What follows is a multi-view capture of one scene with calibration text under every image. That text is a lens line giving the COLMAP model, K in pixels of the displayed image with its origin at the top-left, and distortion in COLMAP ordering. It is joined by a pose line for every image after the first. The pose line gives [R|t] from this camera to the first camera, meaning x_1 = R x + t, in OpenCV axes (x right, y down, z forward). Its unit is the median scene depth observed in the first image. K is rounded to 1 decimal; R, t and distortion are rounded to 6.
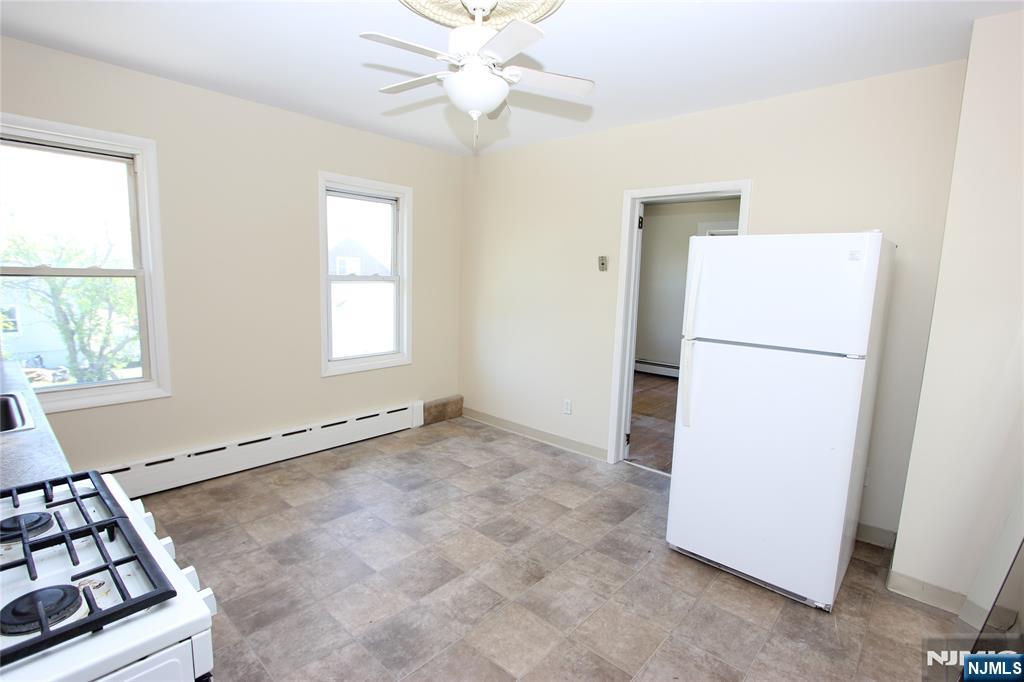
lens RADIAL K [[454.3, 0, 497.4], [0, 454.3, 326.5], [0, 0, 1]] dist [-0.001308, -0.000149]
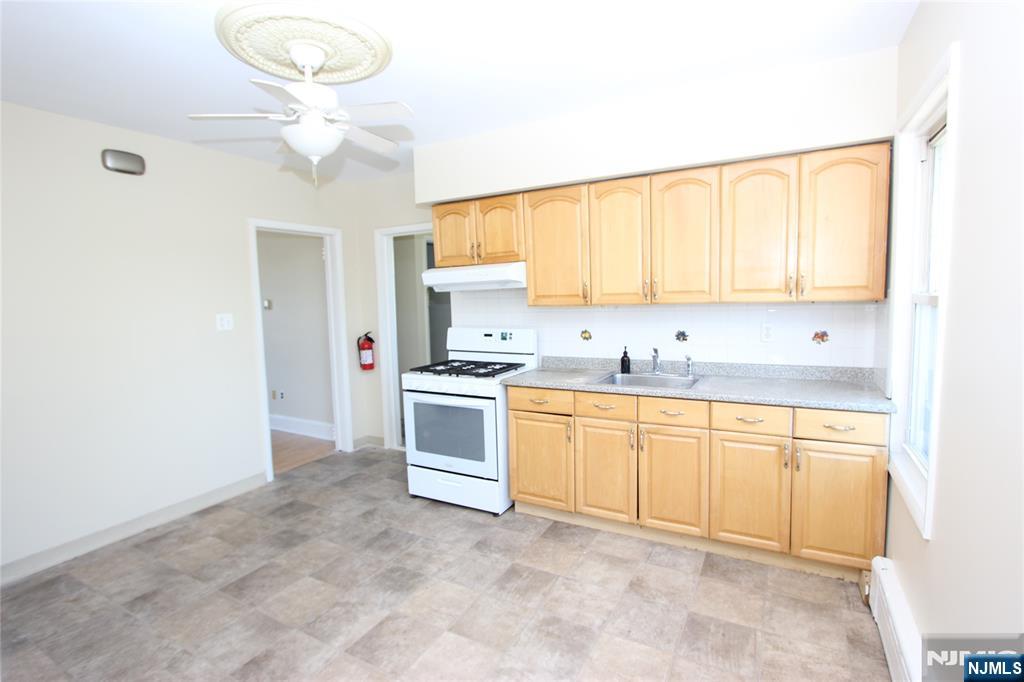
lens RADIAL K [[458.9, 0, 512.0], [0, 458.9, 341.0], [0, 0, 1]] dist [-0.014079, -0.000268]
pose [[-0.965937, 0.021174, -0.257910, -0.189211], [-0.034410, 0.977287, 0.209108, -0.244632], [0.256480, 0.210860, -0.943269, 1.978121]]
